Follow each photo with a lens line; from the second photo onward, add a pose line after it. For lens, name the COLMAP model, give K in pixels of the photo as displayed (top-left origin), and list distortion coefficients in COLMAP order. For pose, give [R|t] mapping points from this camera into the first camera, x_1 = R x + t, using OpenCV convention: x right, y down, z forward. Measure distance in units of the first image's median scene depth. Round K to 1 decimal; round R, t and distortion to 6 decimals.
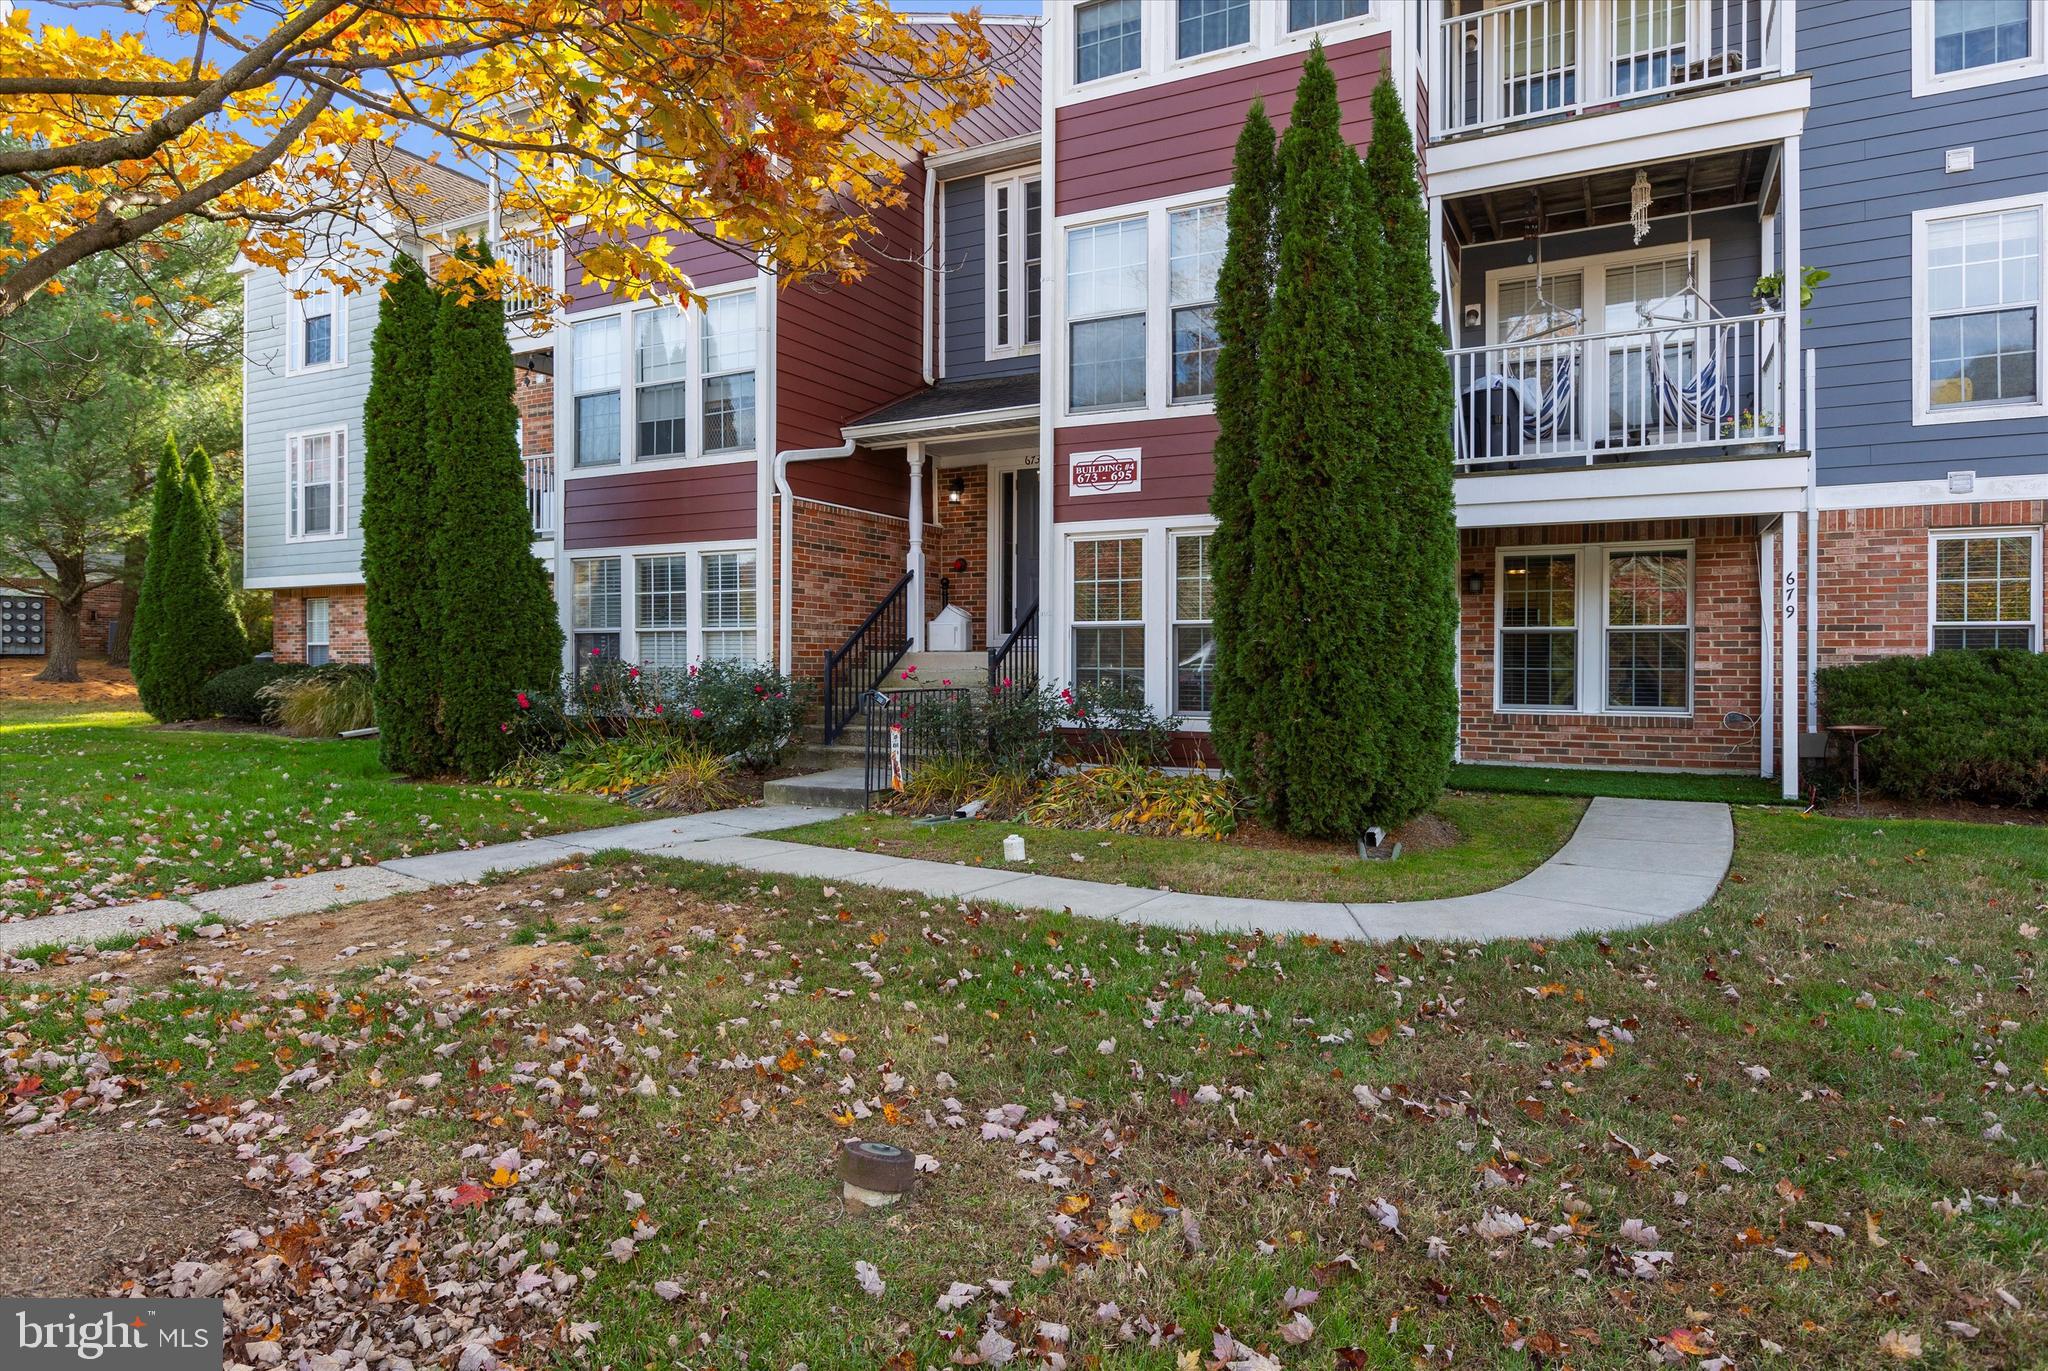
lens RADIAL K [[1168.4, 0, 993.9], [0, 1168.4, 676.0], [0, 0, 1]] dist [0.000910, -0.003297]
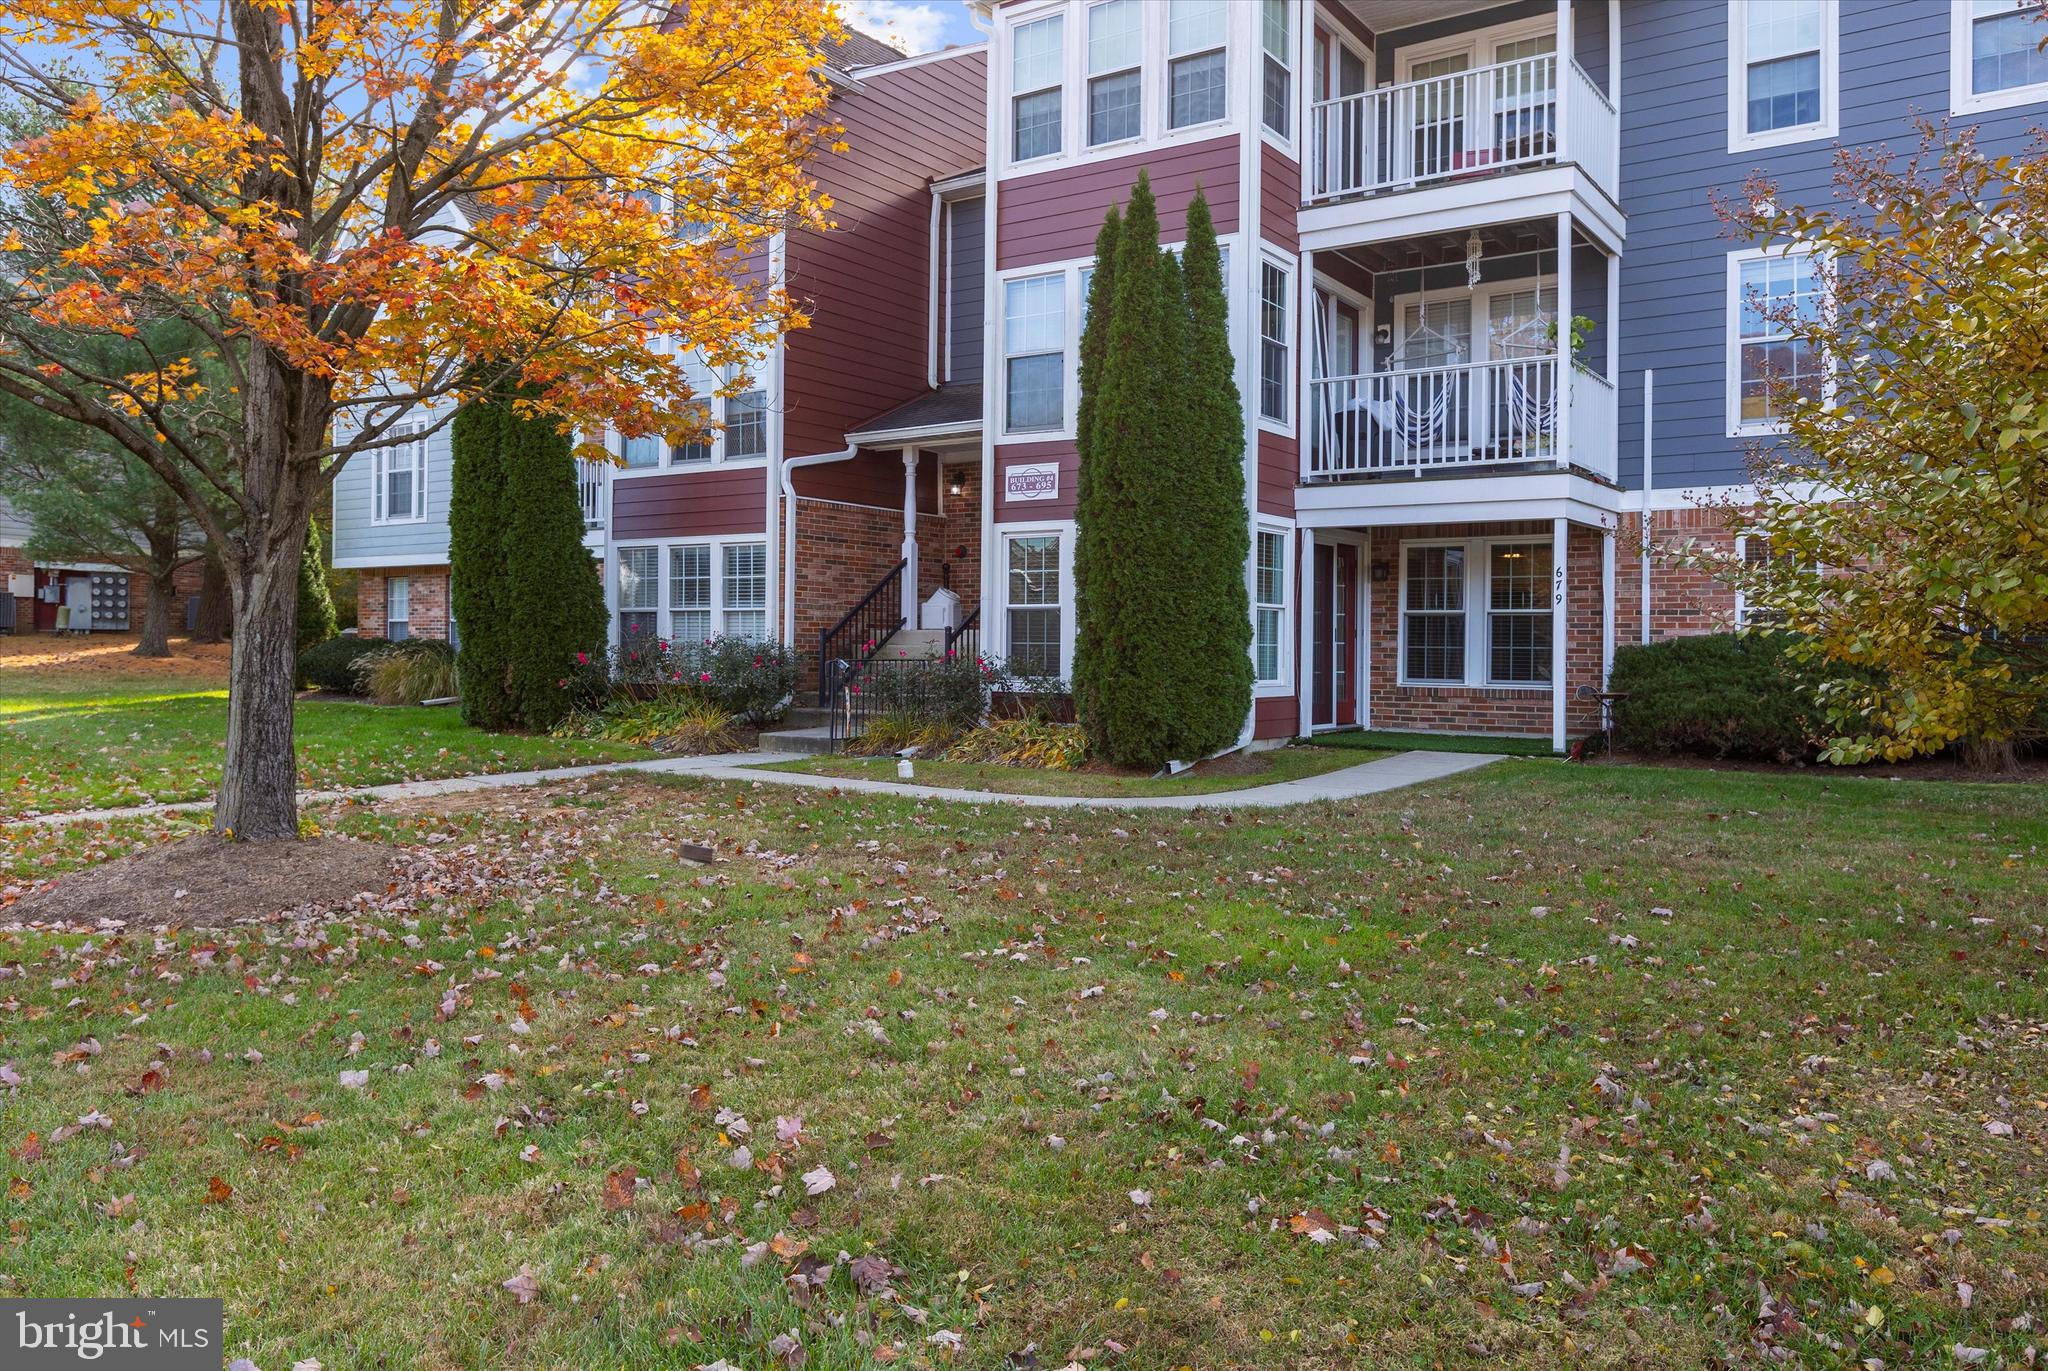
lens RADIAL K [[1457.9, 0, 1003.1], [0, 1457.9, 663.3], [0, 0, 1]] dist [0.011428, -0.008820]
pose [[0.993361, 0.008320, -0.114738, 0.218433], [-0.008476, 0.999964, -0.000871, 0.014572], [0.114727, 0.001837, 0.993395, -0.465782]]
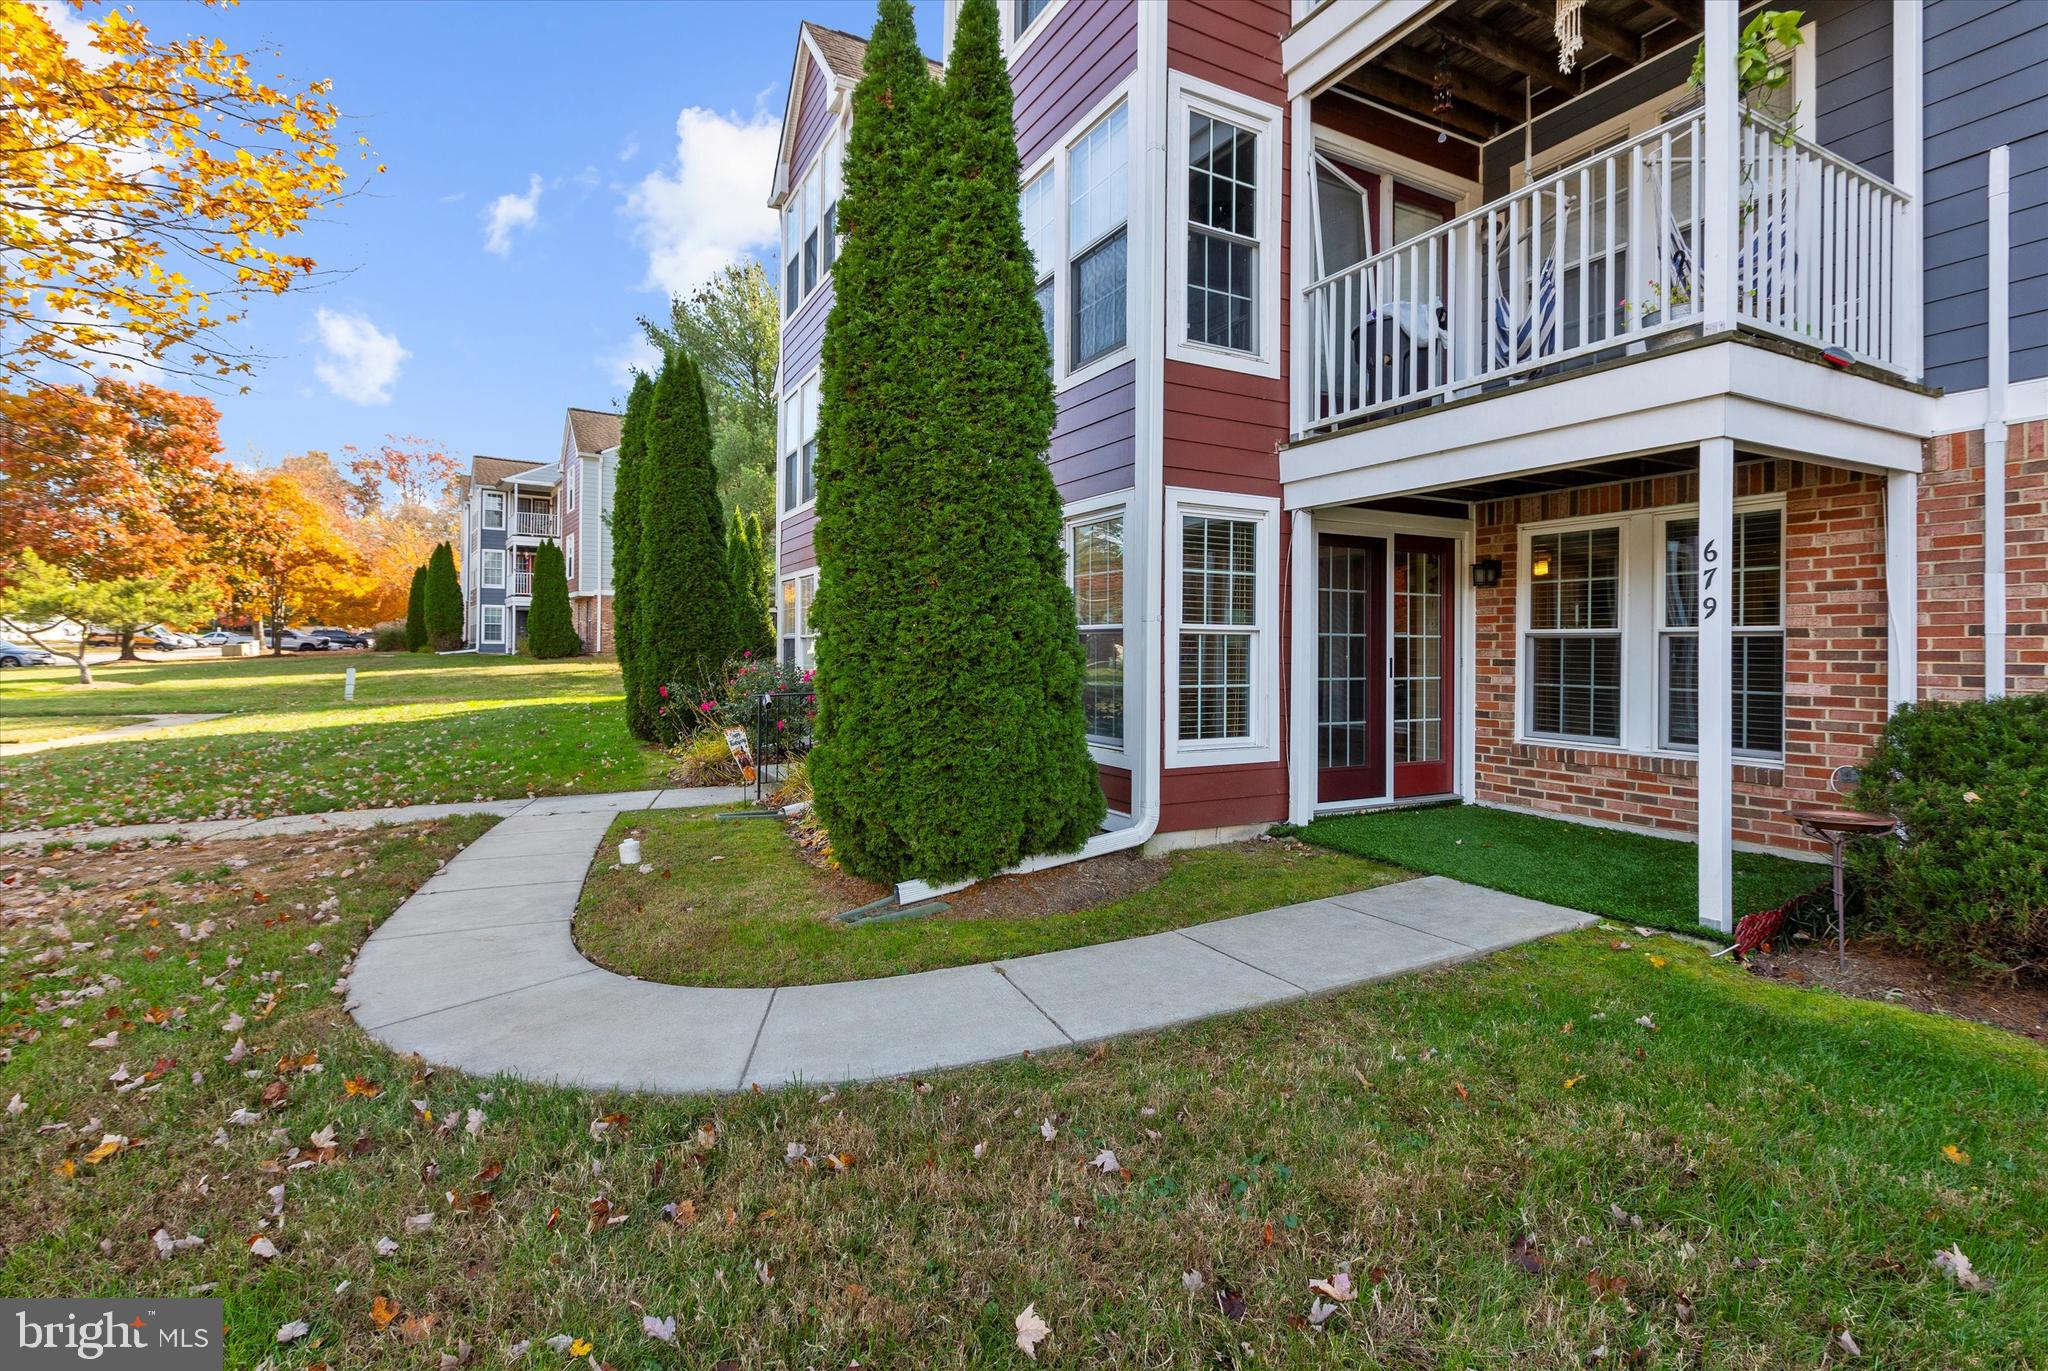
lens RADIAL K [[924.0, 0, 1018.9], [0, 924.0, 653.1], [0, 0, 1]] dist [0.000934, -0.001973]
pose [[0.833140, 0.005937, -0.553031, 0.510064], [-0.011128, 0.999920, -0.006029, -0.020062], [0.552951, 0.011178, 0.833139, 0.331232]]
